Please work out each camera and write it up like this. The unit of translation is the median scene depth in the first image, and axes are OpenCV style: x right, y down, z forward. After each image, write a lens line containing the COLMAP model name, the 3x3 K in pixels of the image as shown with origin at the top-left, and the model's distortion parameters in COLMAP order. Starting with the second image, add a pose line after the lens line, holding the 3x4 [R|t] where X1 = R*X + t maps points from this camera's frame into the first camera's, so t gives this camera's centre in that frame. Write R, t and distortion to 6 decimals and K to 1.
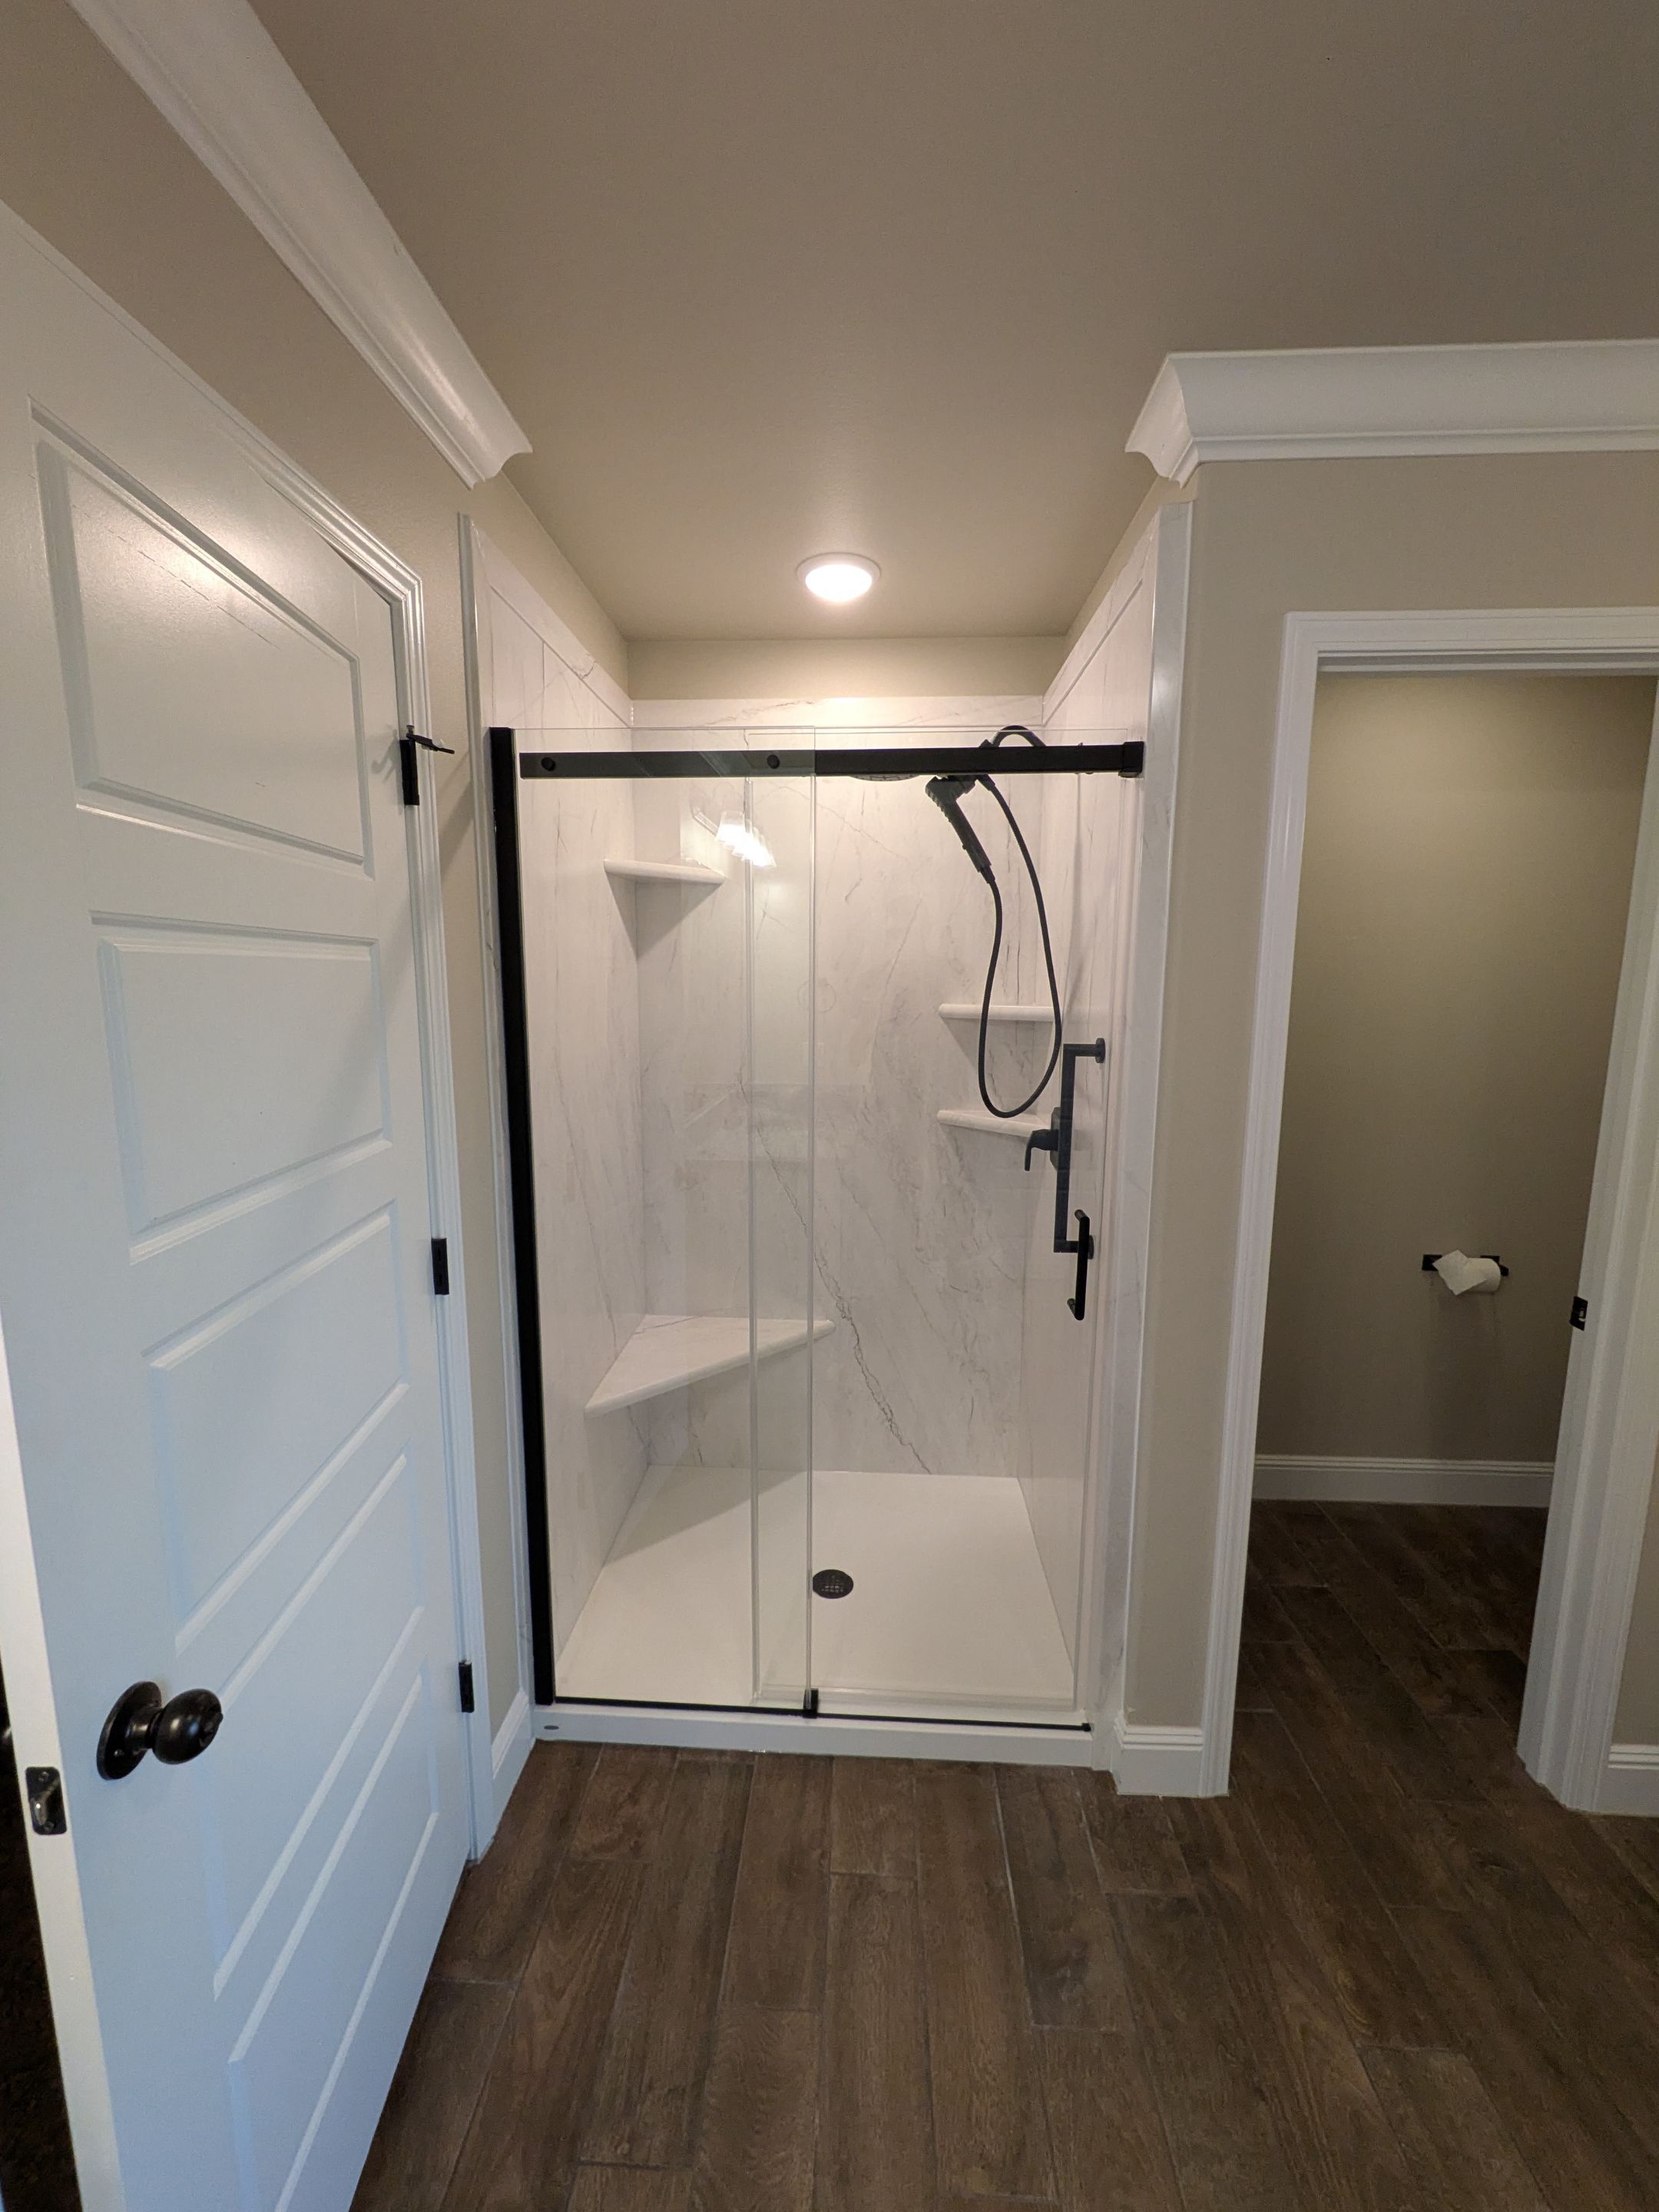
lens RADIAL K [[889.5, 0, 831.3], [0, 889.5, 1116.9], [0, 0, 1]] dist [-0.007504, 0.000523]
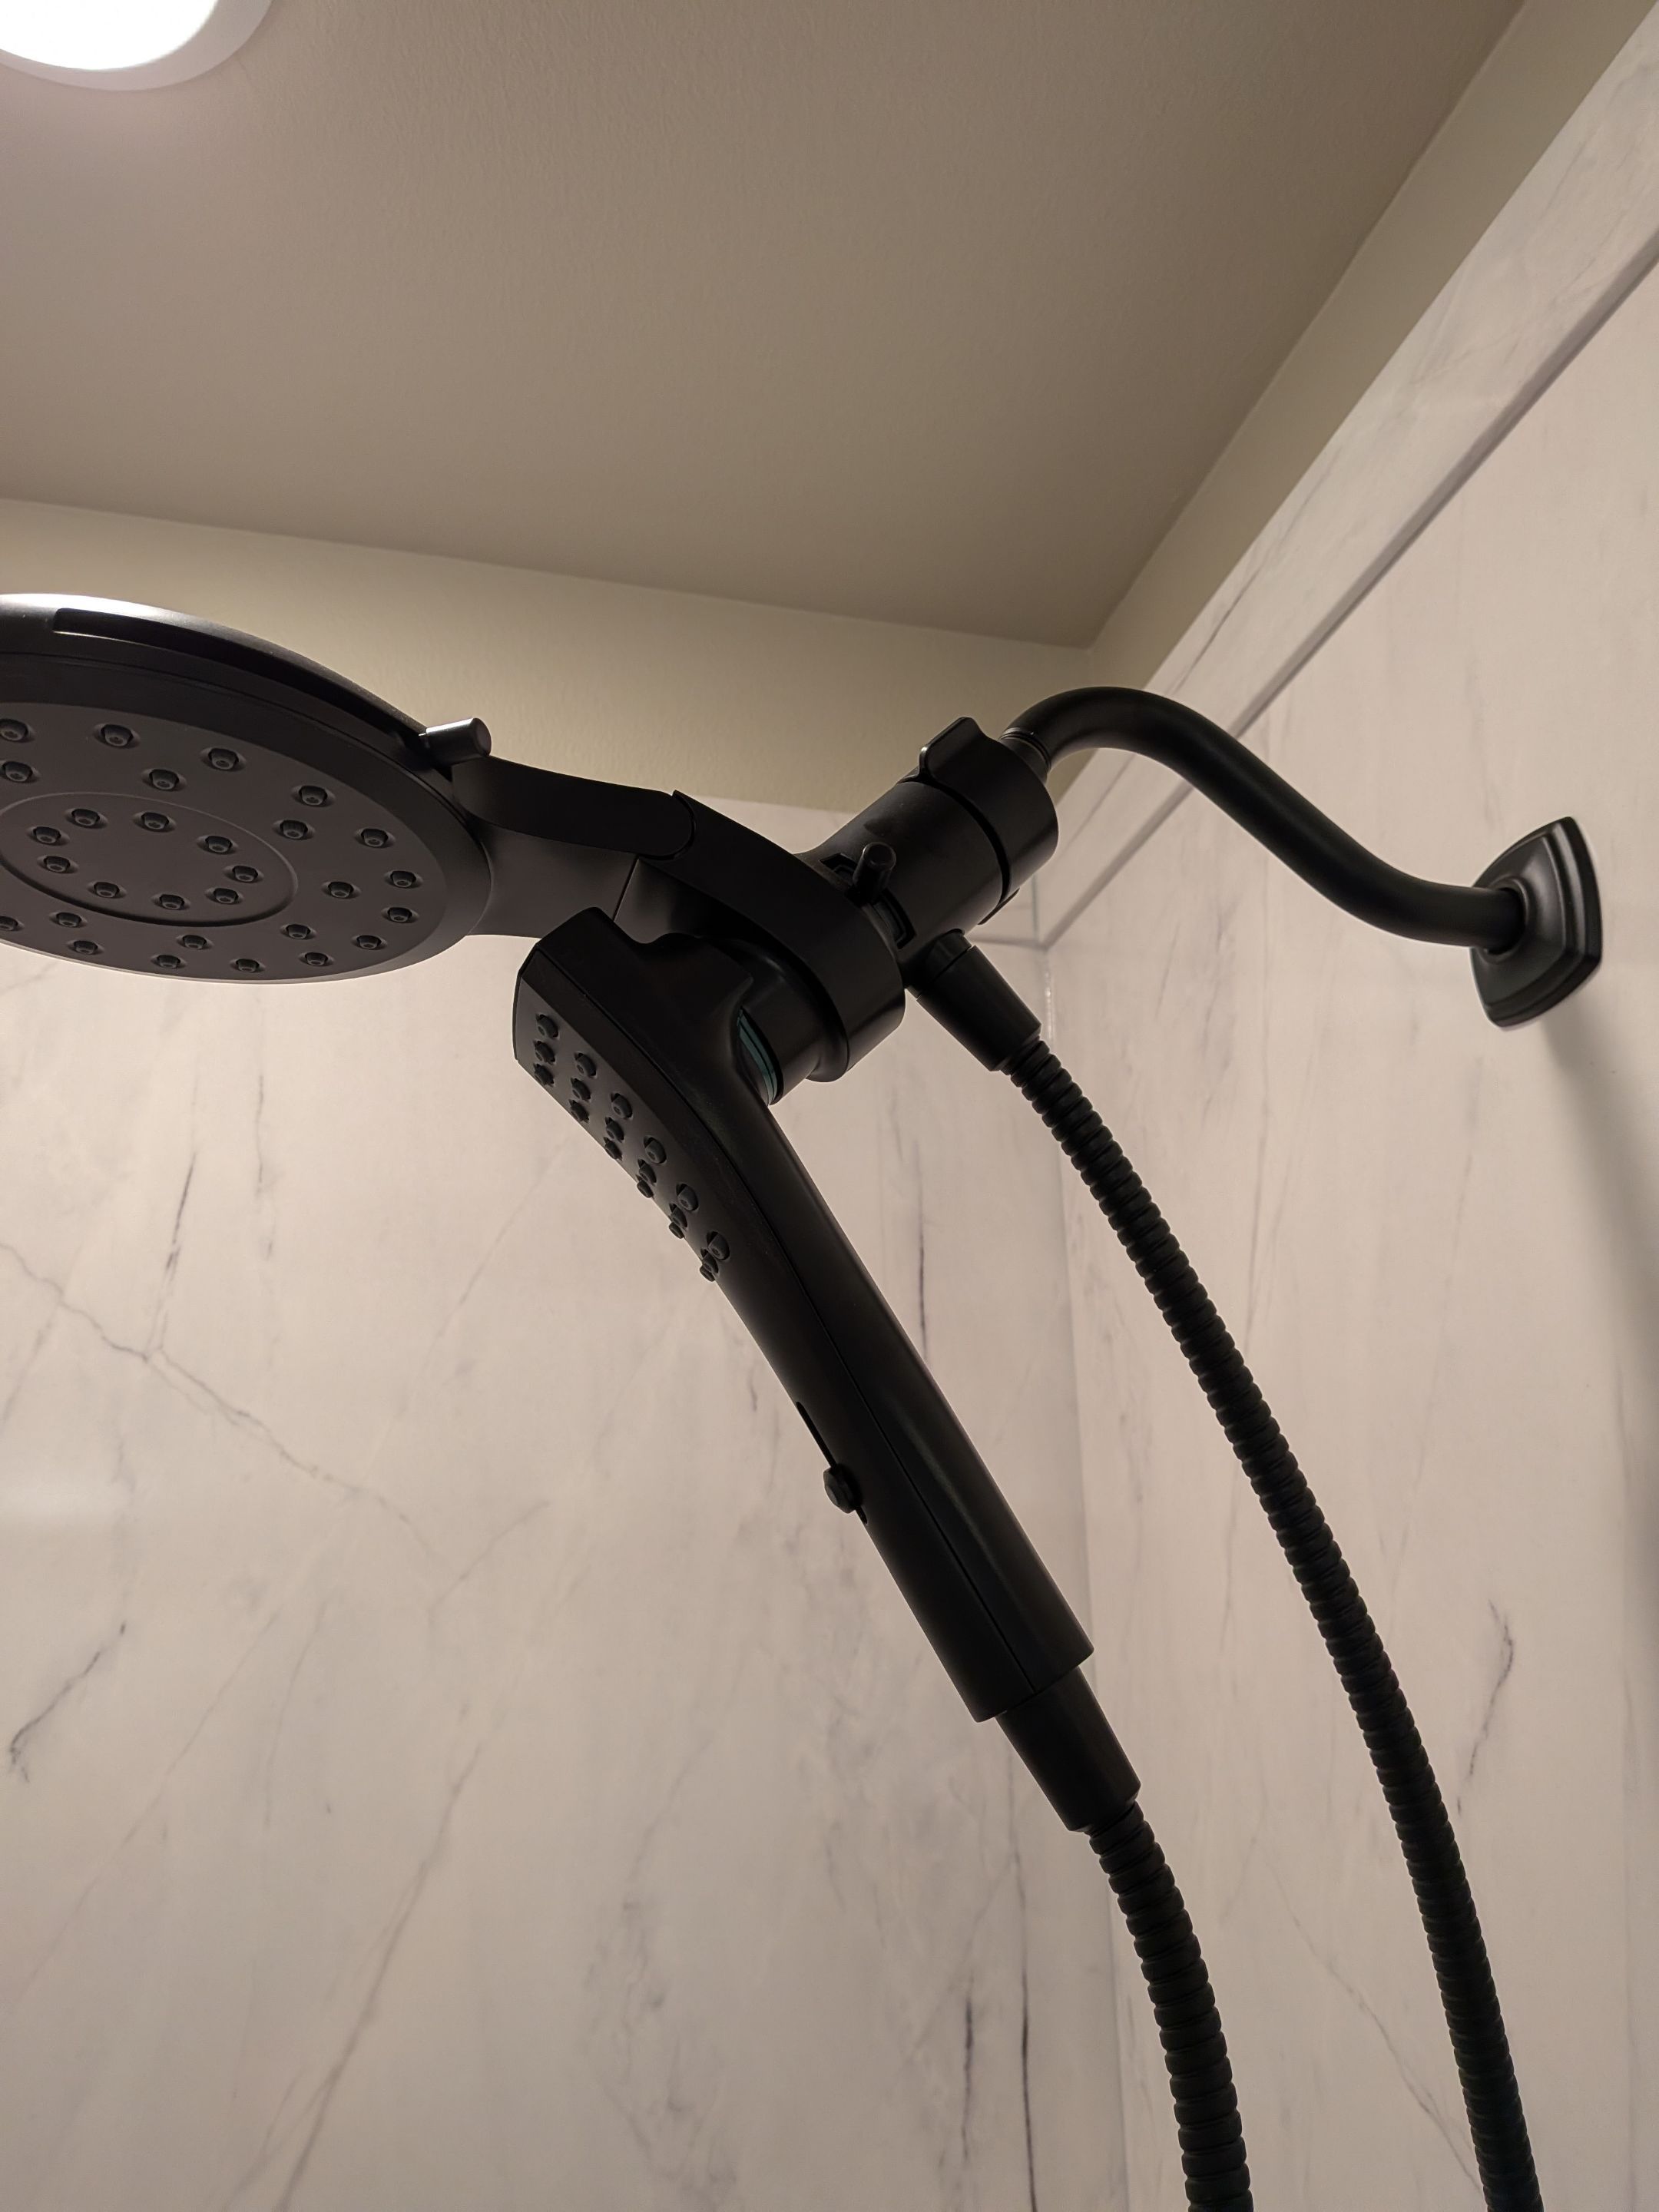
lens RADIAL K [[1609.0, 0, 813.4], [0, 1609.0, 1128.6], [0, 0, 1]] dist [0.028756, -0.055477]
pose [[0.961518, 0.071782, 0.265200, 0.087271], [0.056384, 0.893165, -0.446181, -0.252115], [-0.268895, 0.443964, 0.854746, 0.801099]]
